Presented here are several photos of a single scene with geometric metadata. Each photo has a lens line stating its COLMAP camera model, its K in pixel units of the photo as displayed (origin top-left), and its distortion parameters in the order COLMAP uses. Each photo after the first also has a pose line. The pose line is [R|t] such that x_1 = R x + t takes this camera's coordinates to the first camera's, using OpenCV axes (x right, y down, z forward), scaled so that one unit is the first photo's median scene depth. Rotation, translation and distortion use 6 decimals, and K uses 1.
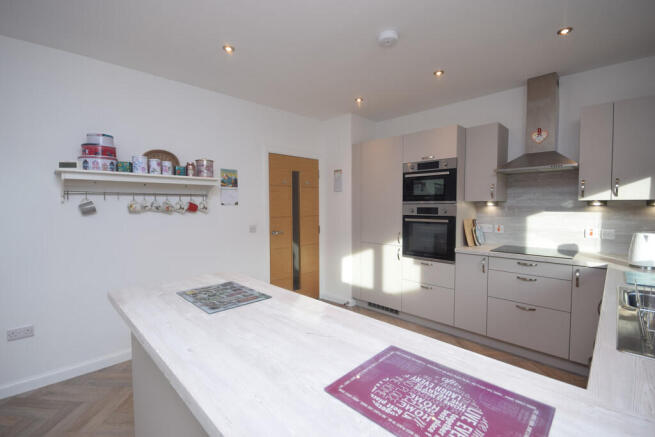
lens RADIAL K [[290.9, 0, 327.5], [0, 290.9, 218.5], [0, 0, 1]] dist [-0.001122, -0.000148]
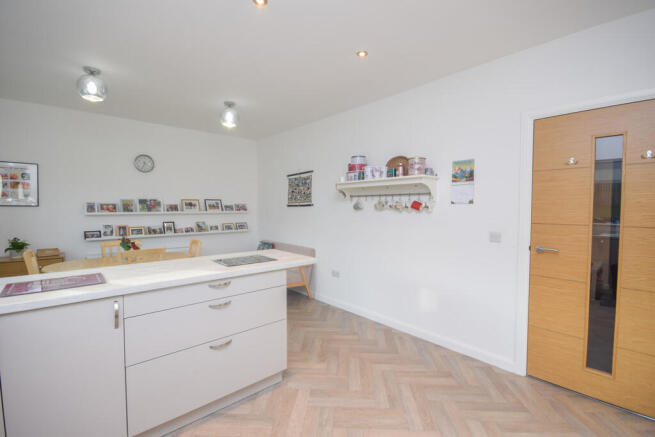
lens RADIAL K [[290.9, 0, 327.5], [0, 290.9, 218.5], [0, 0, 1]] dist [-0.001122, -0.000148]
pose [[-0.051089, 0.053170, -0.997278, 0.581474], [-0.042472, 0.997563, 0.055361, -0.039366], [0.997791, 0.045185, -0.048706, 0.762094]]
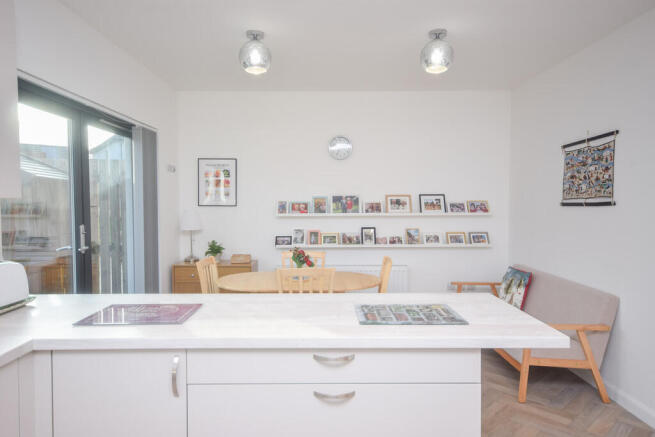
lens RADIAL K [[421.9, 0, 327.5], [0, 421.9, 218.5], [0, 0, 1]] dist [0.008485, 0.003087]
pose [[-0.706554, 0.045380, -0.706202, 0.332989], [-0.016441, 0.996620, 0.080491, -0.056493], [0.707468, 0.068482, -0.703420, 0.838058]]
